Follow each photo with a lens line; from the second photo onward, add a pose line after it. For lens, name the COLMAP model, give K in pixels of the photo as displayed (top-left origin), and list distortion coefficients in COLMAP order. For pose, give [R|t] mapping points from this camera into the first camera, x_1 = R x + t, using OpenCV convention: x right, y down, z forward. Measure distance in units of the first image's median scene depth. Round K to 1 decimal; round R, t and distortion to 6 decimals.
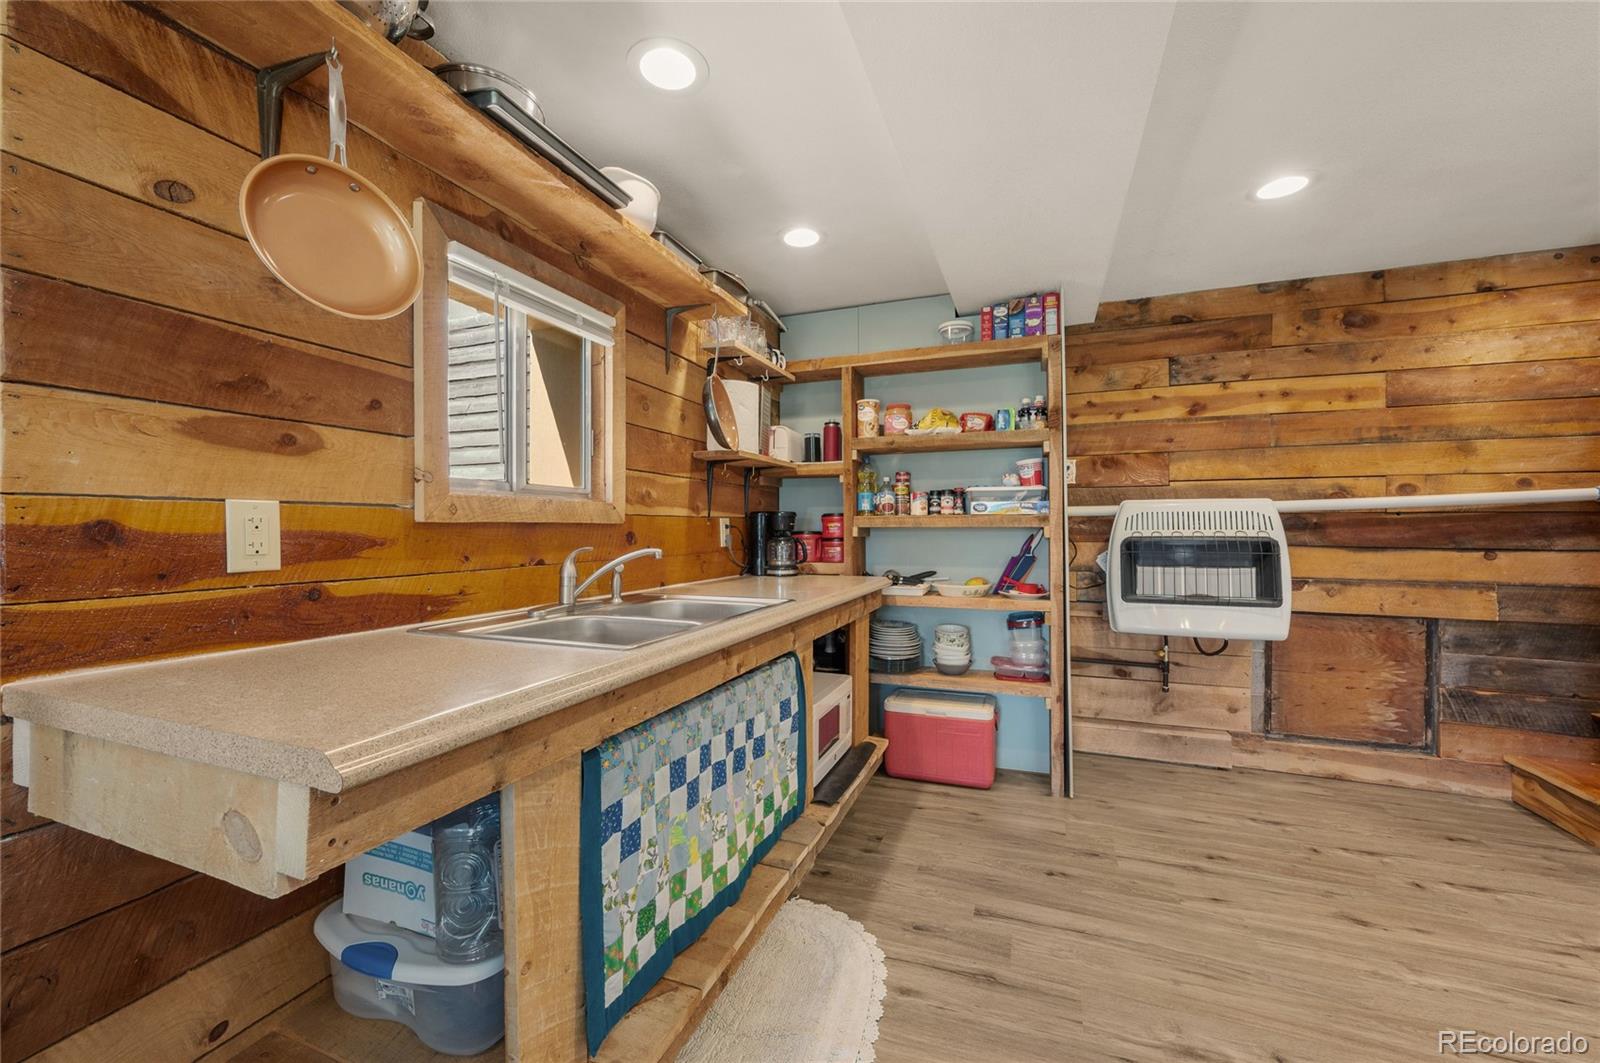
lens RADIAL K [[626.5, 0, 799.7], [0, 626.5, 535.2], [0, 0, 1]] dist [-0.008502, 0.000740]
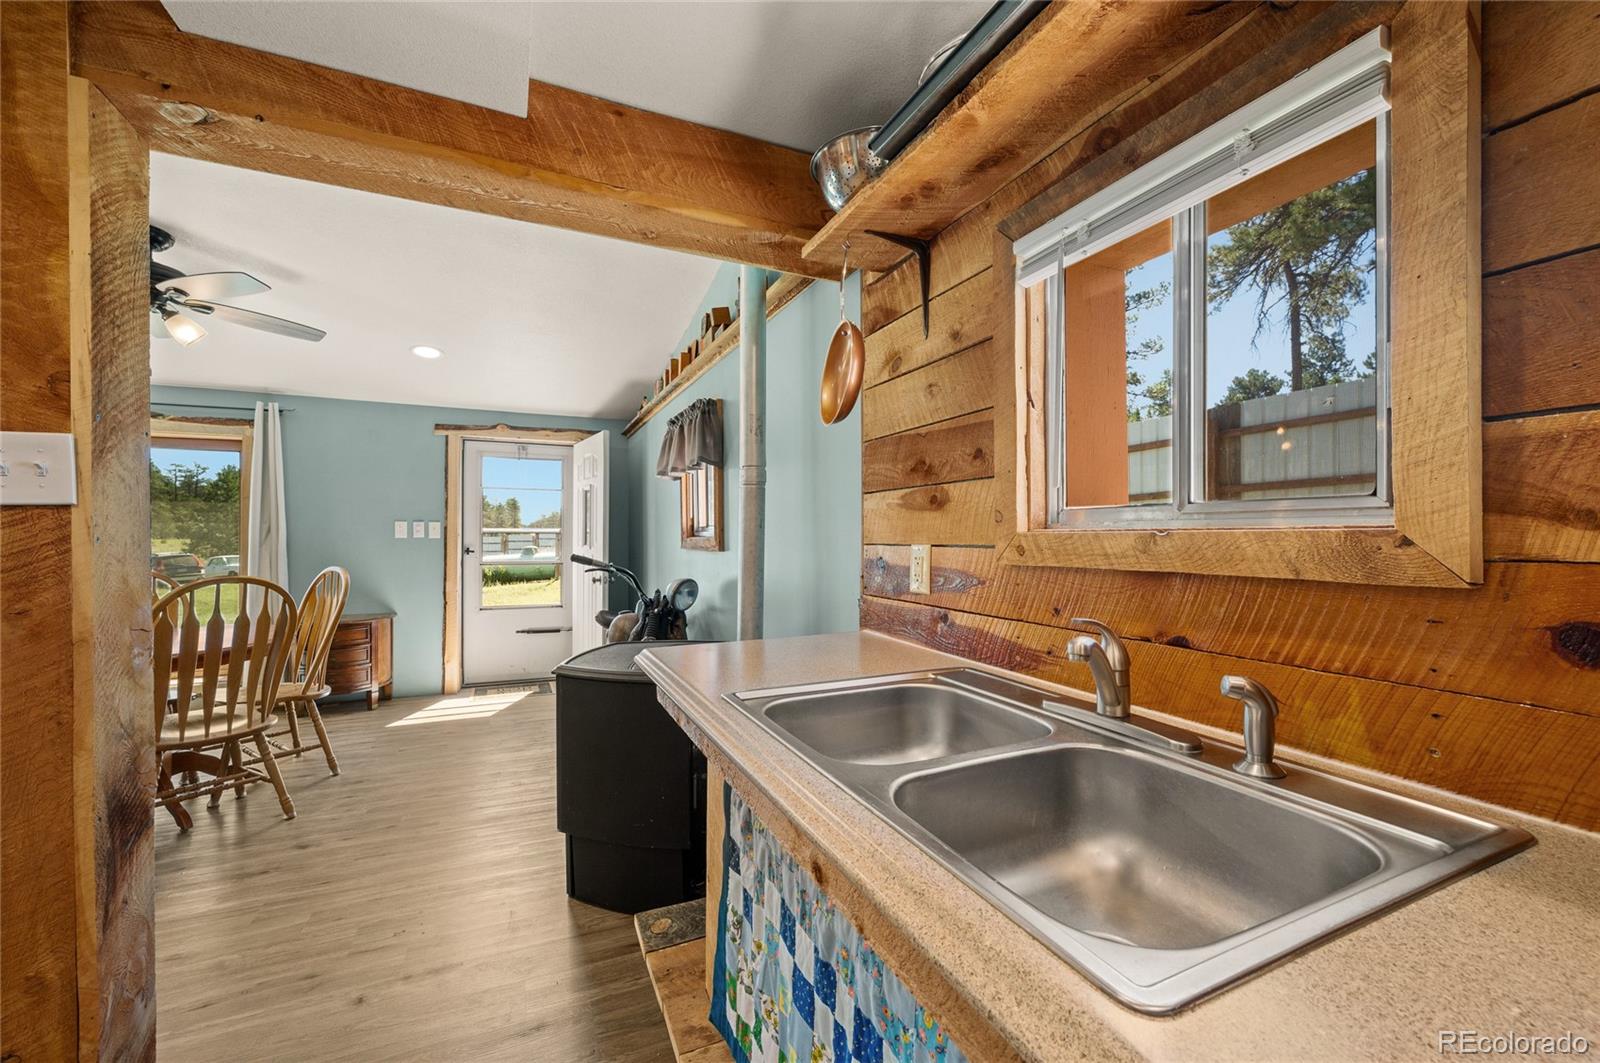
lens RADIAL K [[626.5, 0, 800.5], [0, 626.5, 535.4], [0, 0, 1]] dist [-0.008502, 0.000740]
pose [[-0.695438, 0.006444, -0.718558, 0.284874], [0.001509, 0.999971, 0.007507, -0.070712], [0.718585, 0.004136, -0.695427, 1.407354]]
